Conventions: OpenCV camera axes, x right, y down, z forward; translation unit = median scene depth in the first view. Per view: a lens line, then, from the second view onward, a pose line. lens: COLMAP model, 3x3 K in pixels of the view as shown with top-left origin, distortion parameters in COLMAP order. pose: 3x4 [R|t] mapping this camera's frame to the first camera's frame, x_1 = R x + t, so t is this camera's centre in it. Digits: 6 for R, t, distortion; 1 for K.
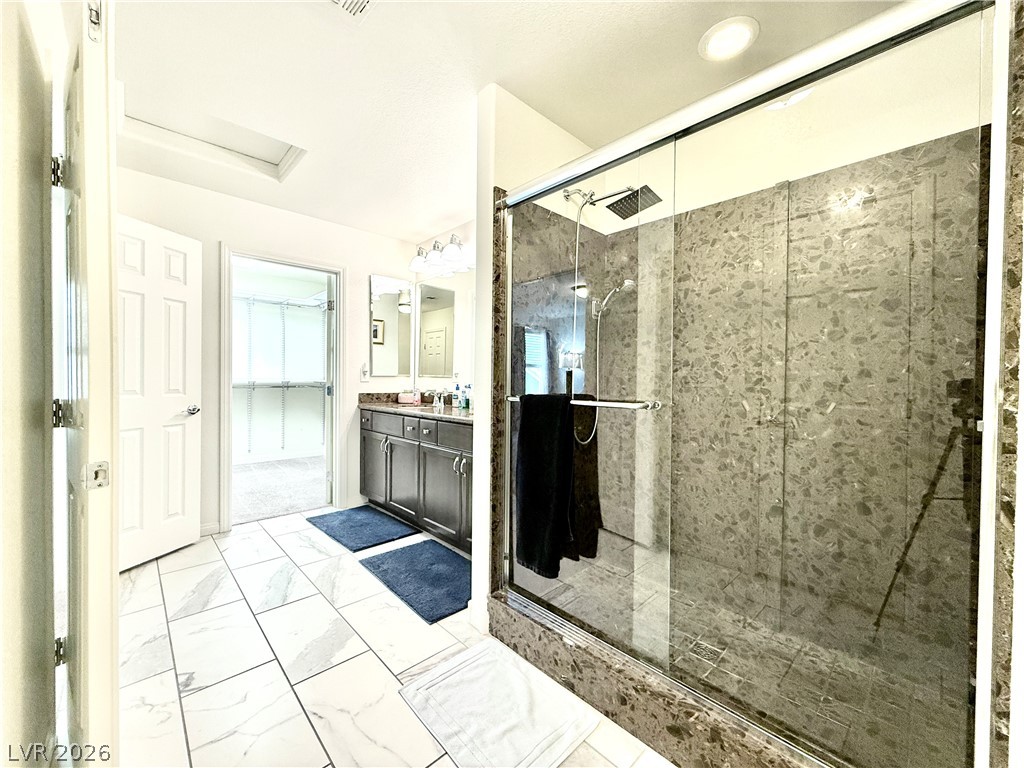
lens RADIAL K [[407.9, 0, 512.0], [0, 407.9, 384.0], [0, 0, 1]] dist [-0.000854, 0.000762]
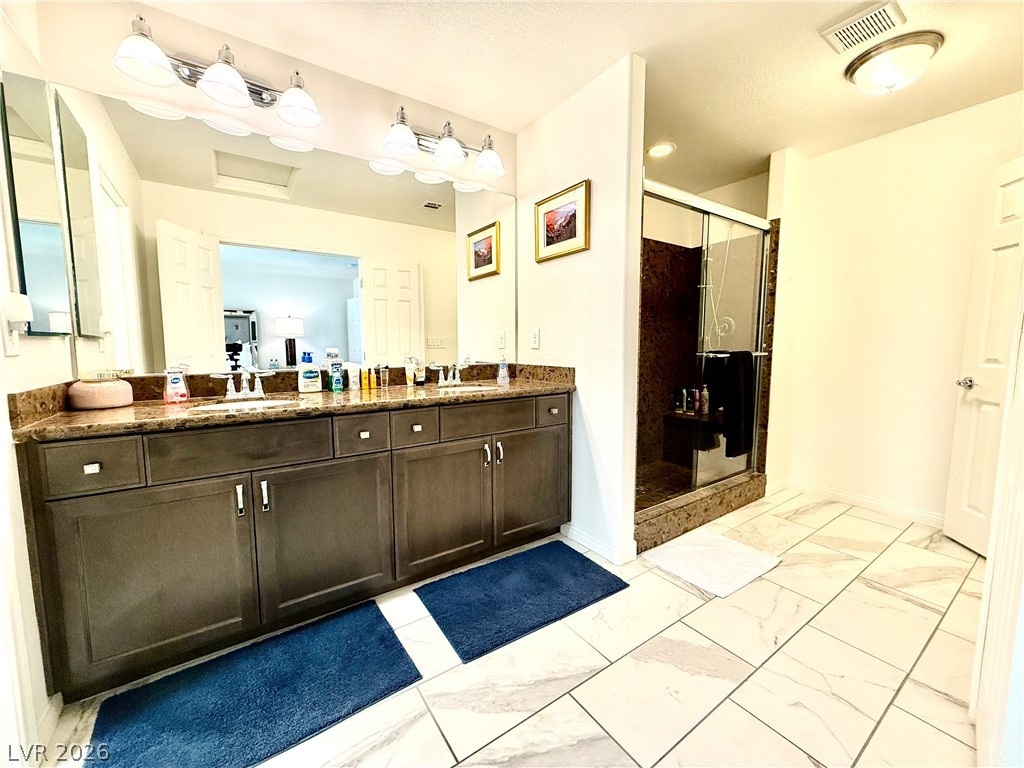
lens RADIAL K [[407.9, 0, 512.0], [0, 407.9, 384.0], [0, 0, 1]] dist [-0.000854, 0.000762]
pose [[0.151106, -0.106626, 0.982750, -0.887837], [0.014975, 0.994298, 0.105576, -0.015947], [-0.988404, -0.001236, 0.151841, 0.848066]]
